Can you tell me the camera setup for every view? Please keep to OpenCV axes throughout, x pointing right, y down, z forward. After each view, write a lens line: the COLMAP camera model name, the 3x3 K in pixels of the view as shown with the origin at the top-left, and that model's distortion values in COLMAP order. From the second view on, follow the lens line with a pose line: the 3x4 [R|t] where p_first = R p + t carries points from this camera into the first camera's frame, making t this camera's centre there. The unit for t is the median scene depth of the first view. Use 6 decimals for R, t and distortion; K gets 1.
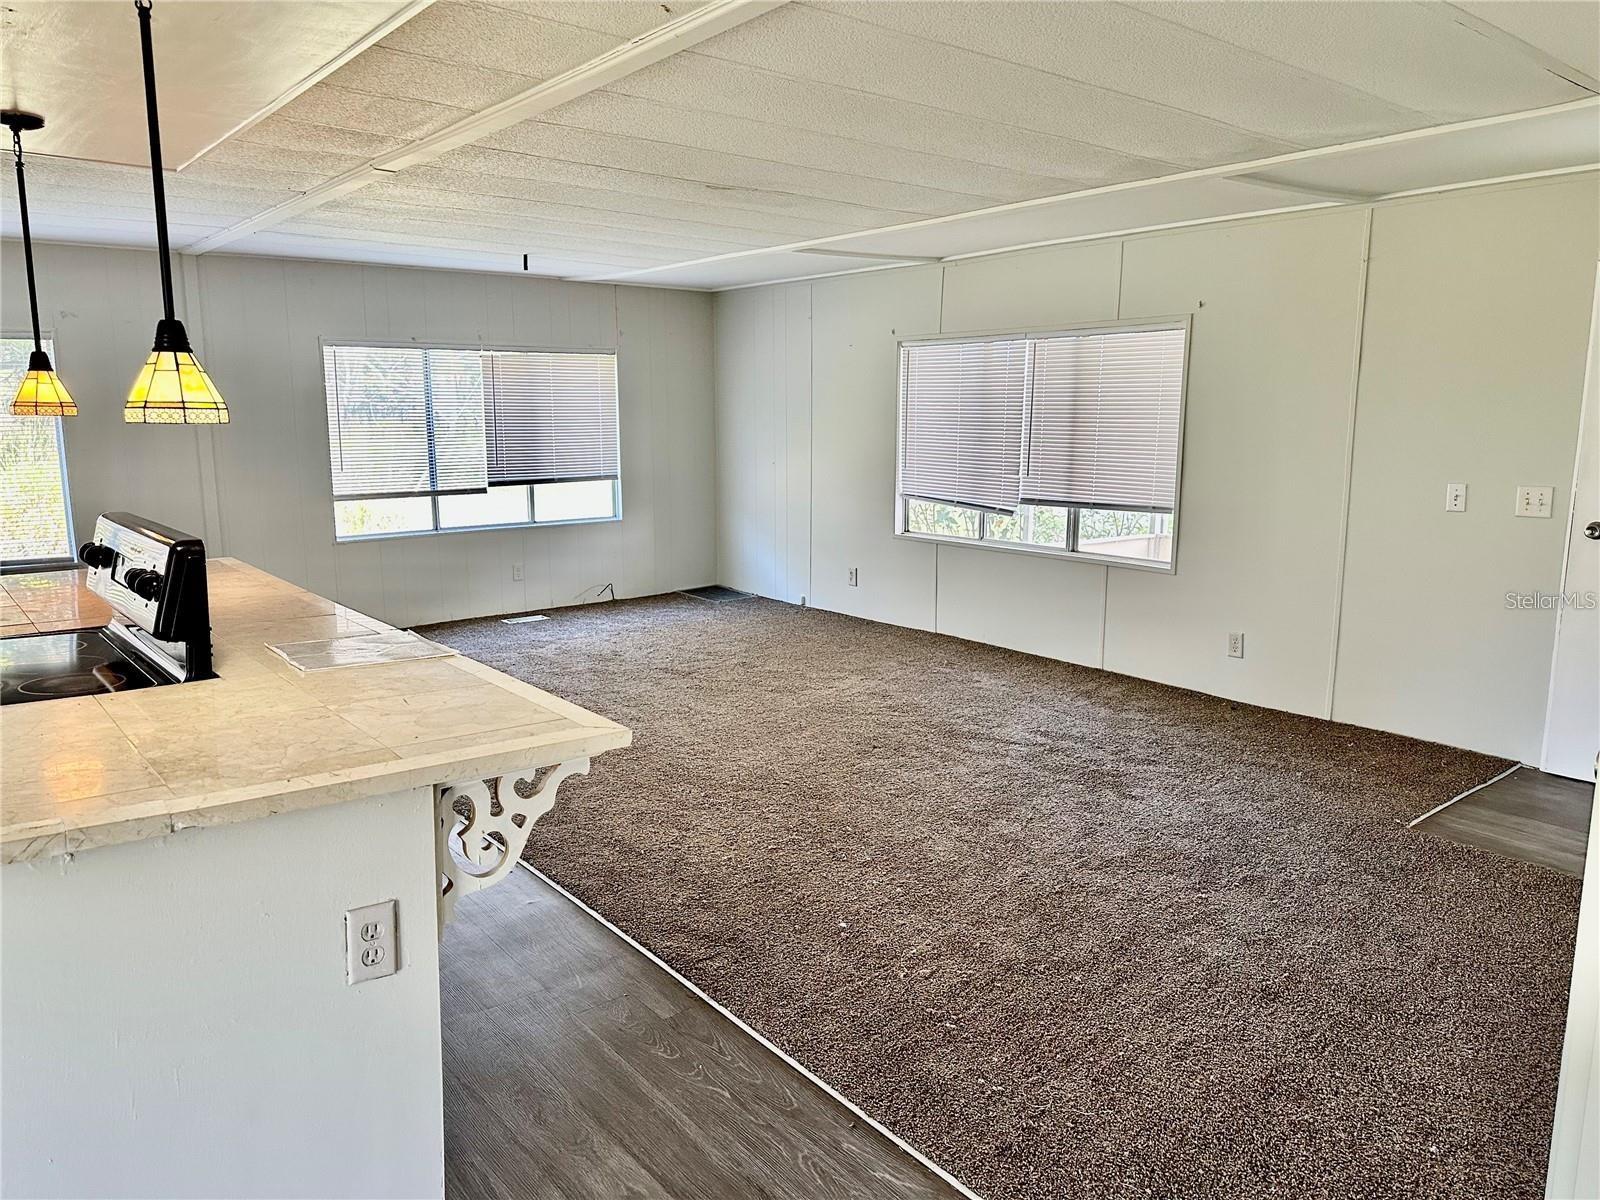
lens RADIAL K [[1115.0, 0, 812.4], [0, 1115.0, 591.7], [0, 0, 1]] dist [0.002289, -0.009386]
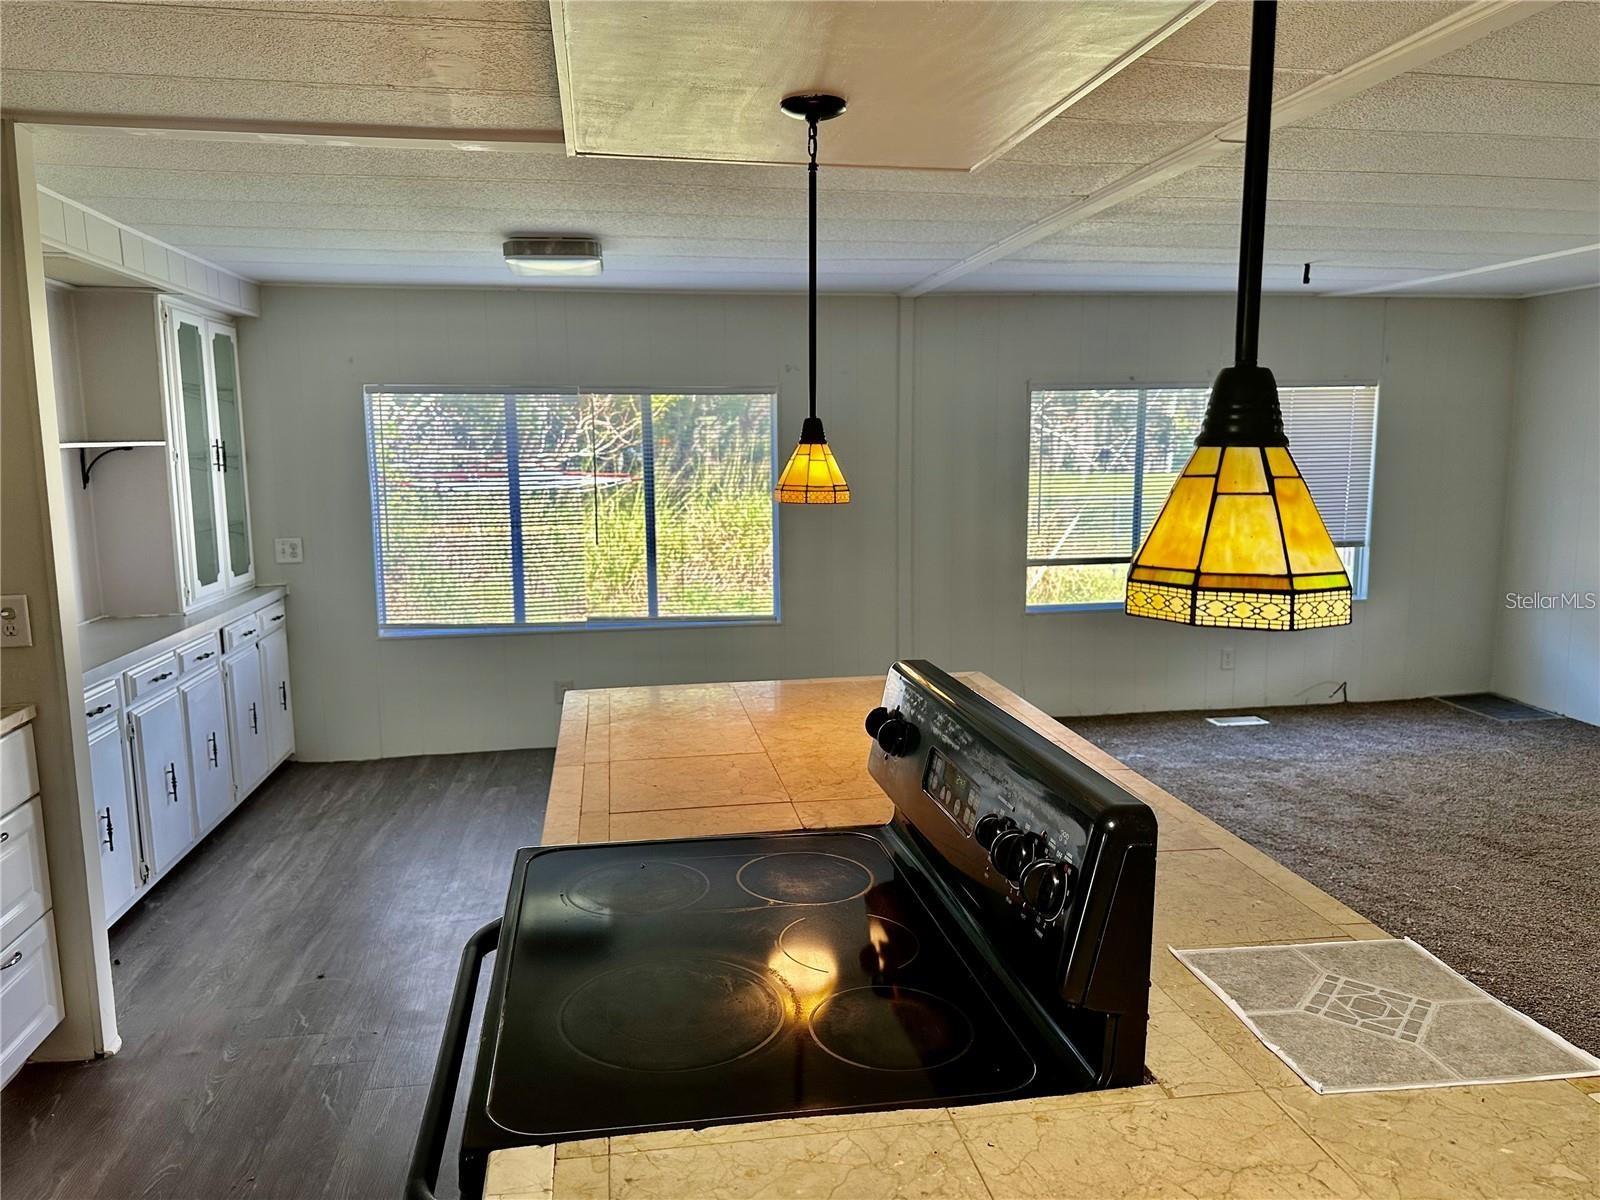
lens RADIAL K [[1115.0, 0, 793.9], [0, 1115.0, 606.0], [0, 0, 1]] dist [0.002289, -0.009386]
pose [[0.857750, 0.065862, -0.509830, -0.312921], [-0.074828, 0.997192, 0.002929, -0.090101], [0.508591, 0.035637, 0.860270, 0.350784]]
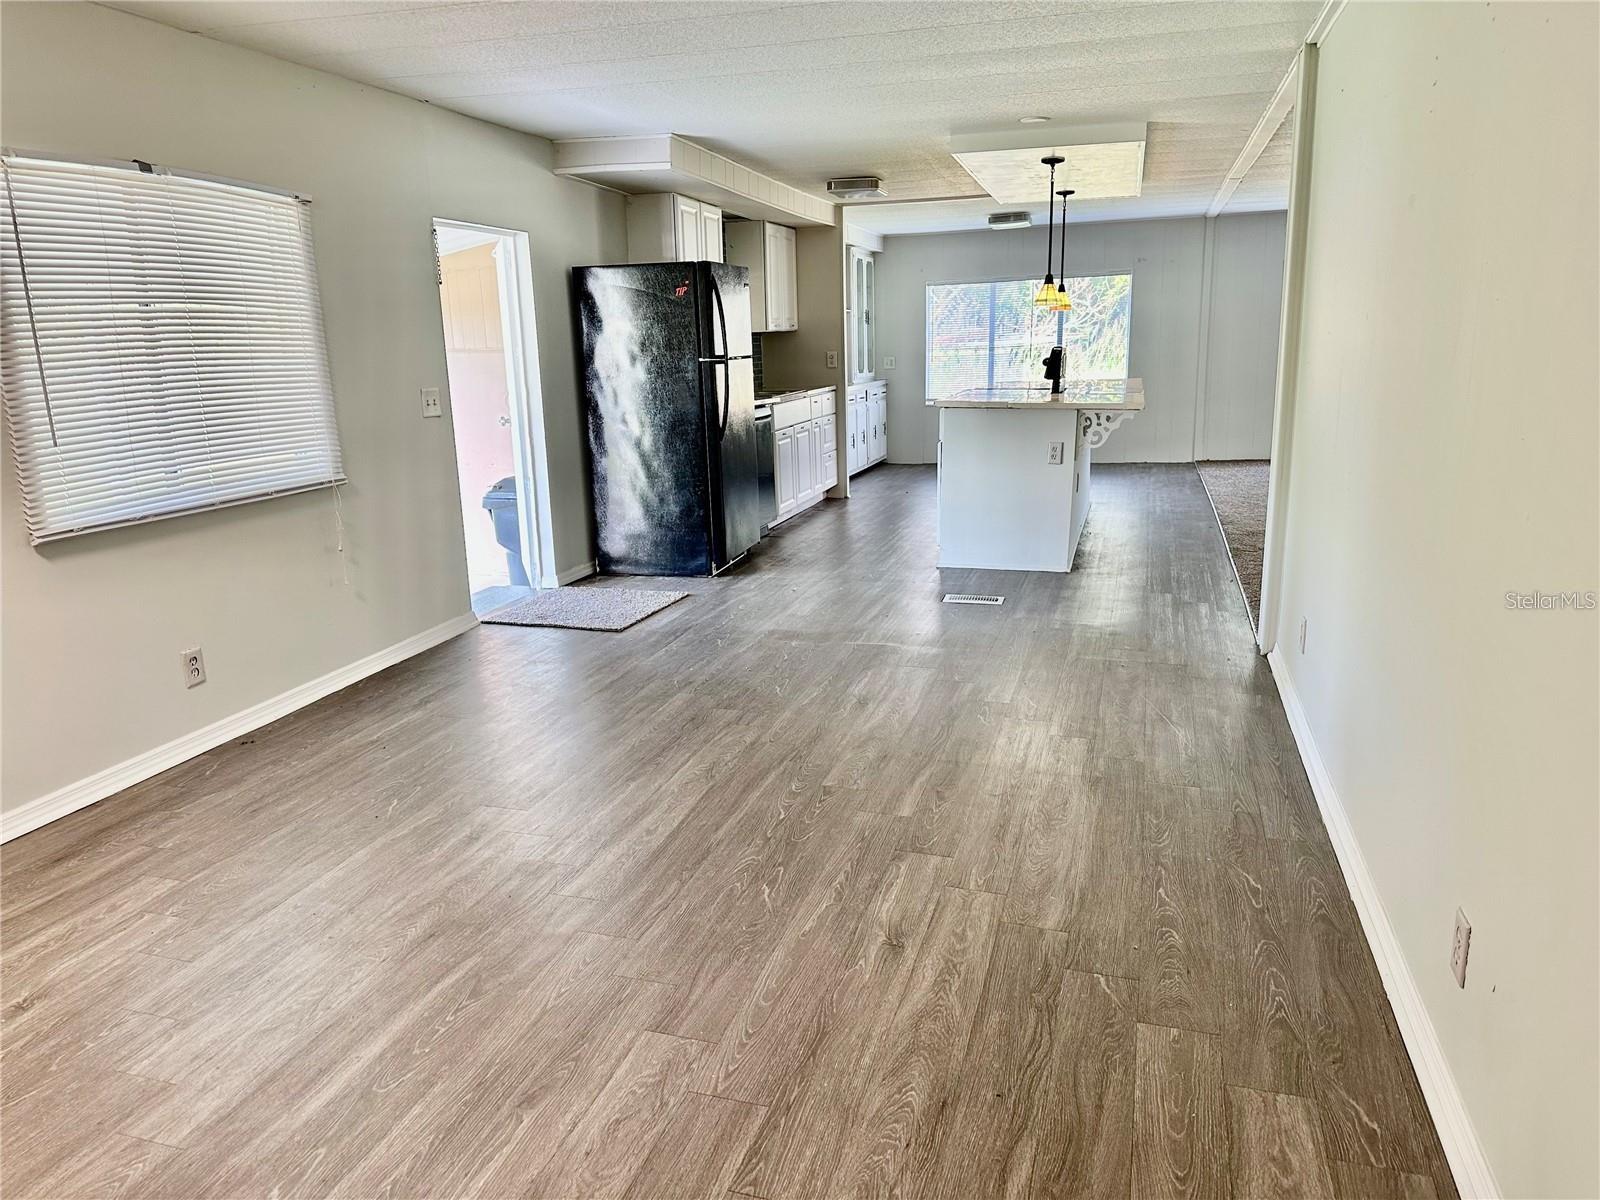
lens RADIAL K [[1115.0, 0, 799.9], [0, 1115.0, 599.0], [0, 0, 1]] dist [0.002289, -0.009386]
pose [[0.539865, 0.174682, -0.823427, 1.618489], [-0.113064, 0.984414, 0.134705, 0.287995], [0.834124, 0.020378, 0.551201, -1.212043]]
